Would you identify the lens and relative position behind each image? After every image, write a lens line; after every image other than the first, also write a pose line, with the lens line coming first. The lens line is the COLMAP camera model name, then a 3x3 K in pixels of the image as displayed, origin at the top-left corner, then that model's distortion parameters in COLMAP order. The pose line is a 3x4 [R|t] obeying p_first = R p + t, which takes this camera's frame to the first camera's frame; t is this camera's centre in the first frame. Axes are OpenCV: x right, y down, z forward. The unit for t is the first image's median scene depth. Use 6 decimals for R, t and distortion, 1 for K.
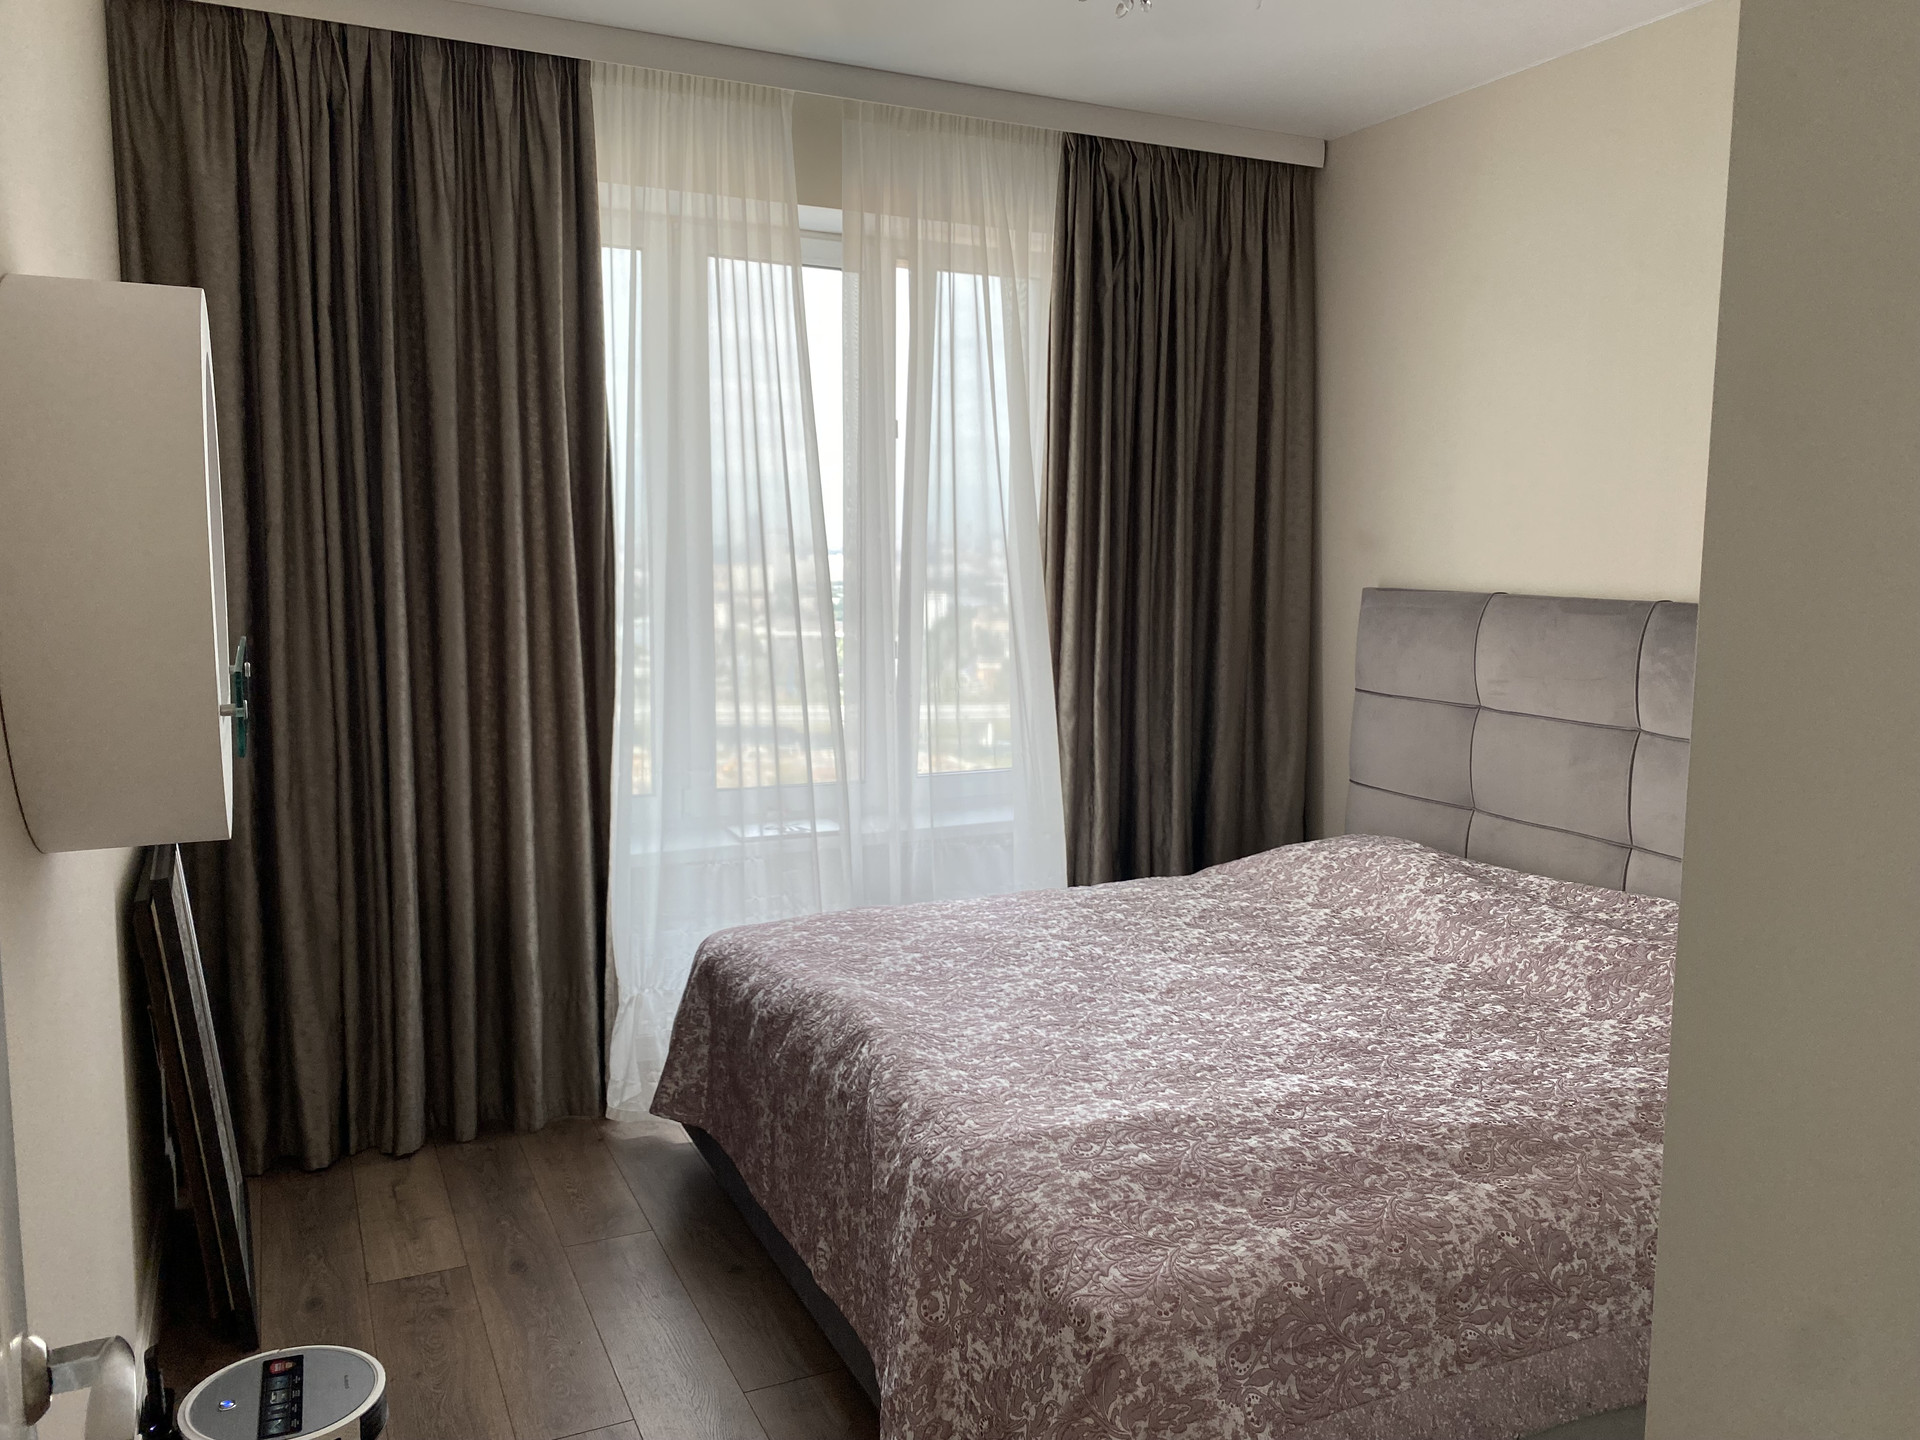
lens RADIAL K [[1440.5, 0, 967.7], [0, 1440.5, 693.5], [0, 0, 1]] dist [0.164874, -0.423935]
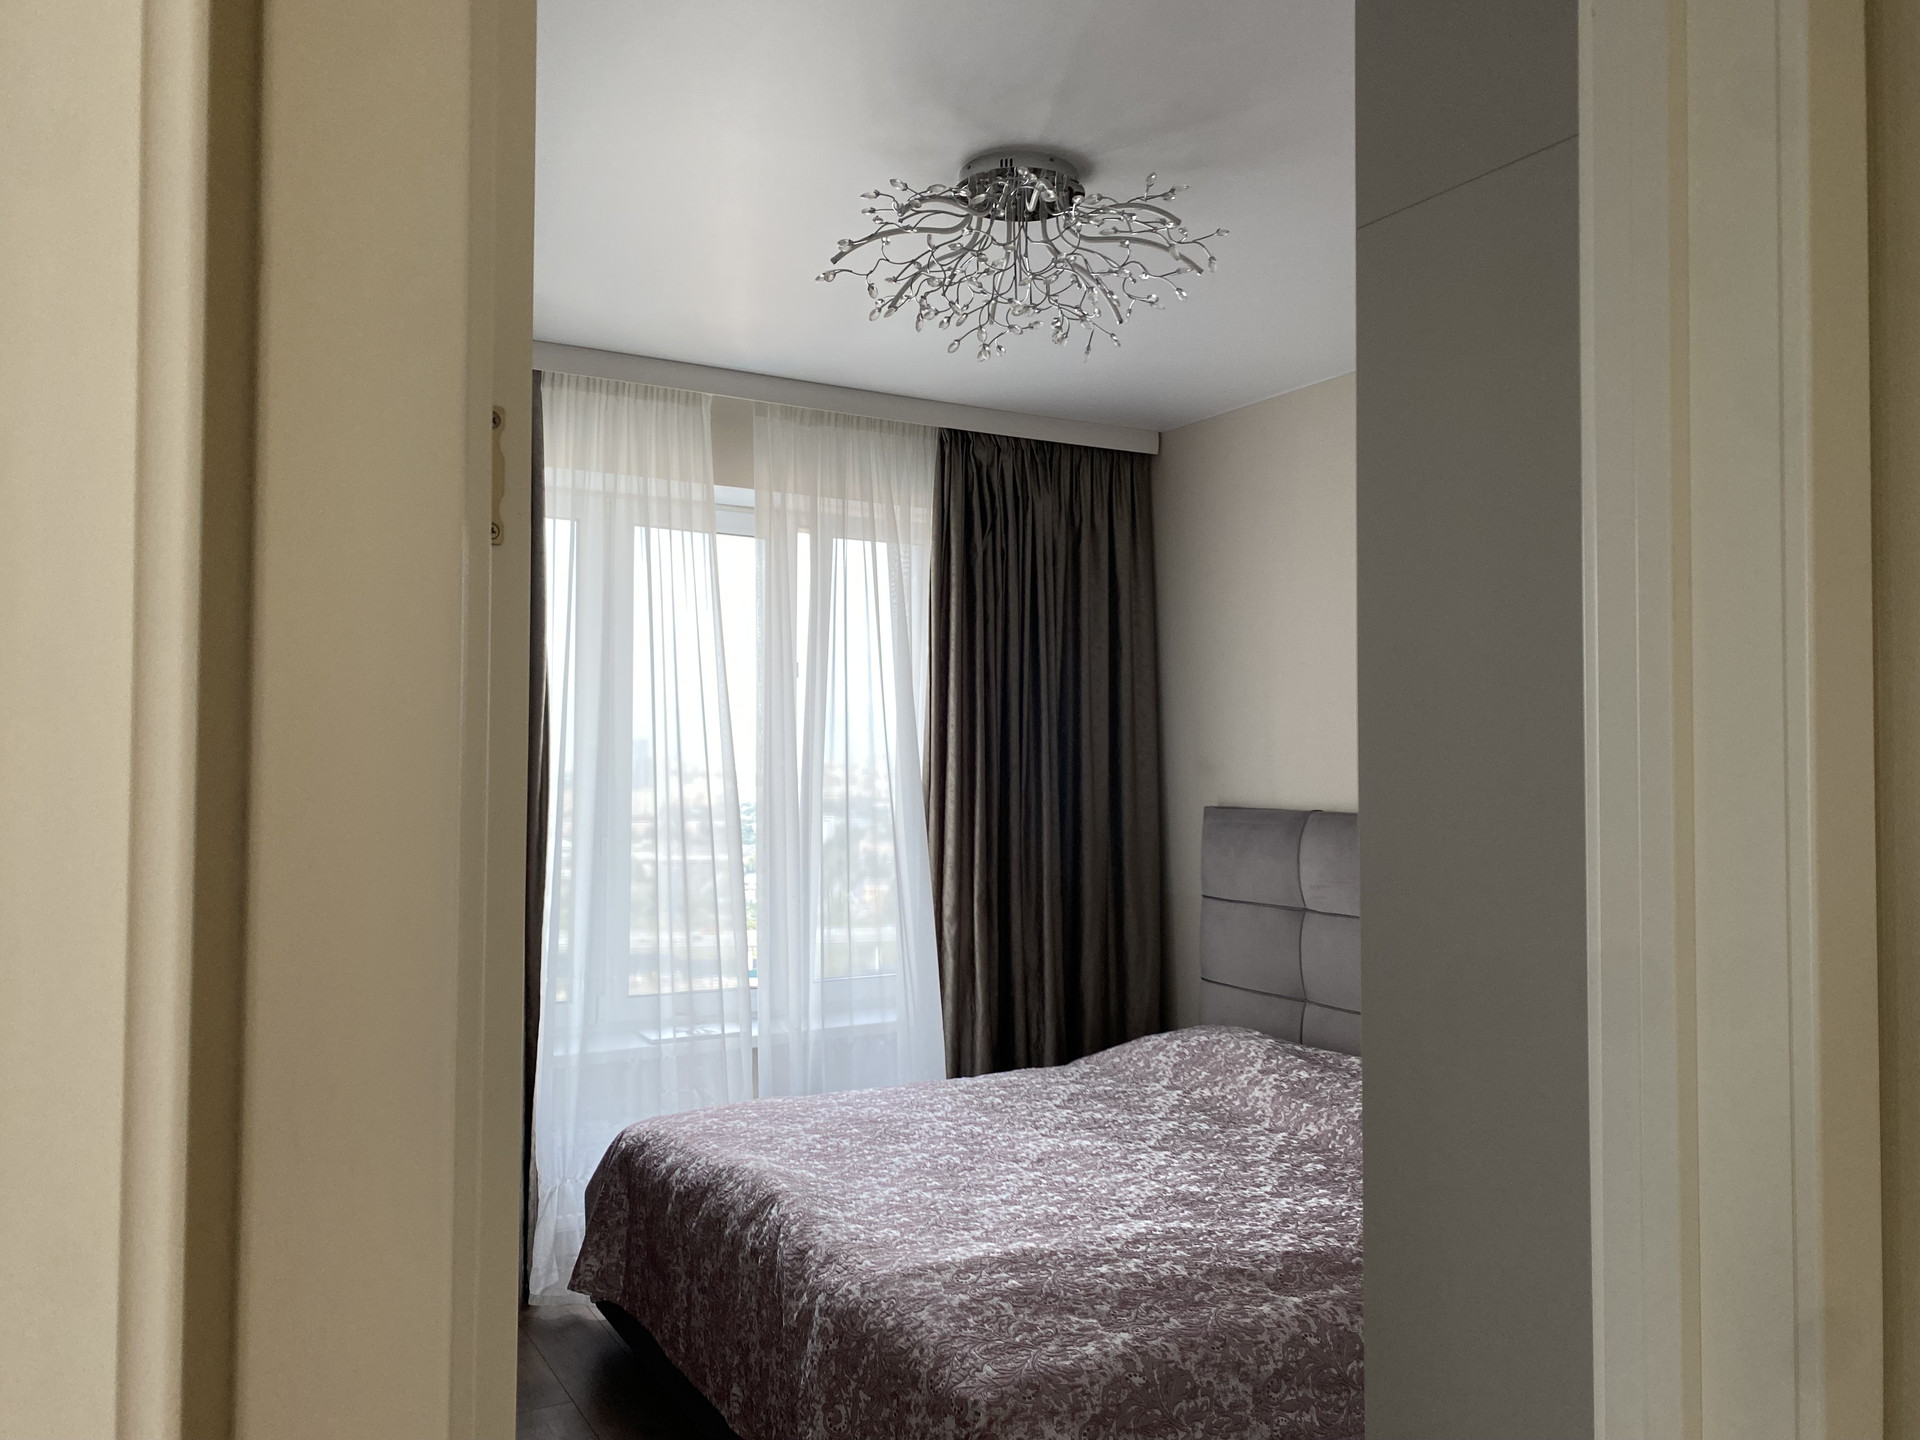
lens RADIAL K [[1459.1, 0, 951.7], [0, 1459.1, 691.9], [0, 0, 1]] dist [0.080048, -0.096243]
pose [[0.997736, -0.002220, 0.067211, -0.007349], [0.012520, 0.988113, -0.153220, 0.018186], [-0.066072, 0.153714, 0.985904, -0.201244]]
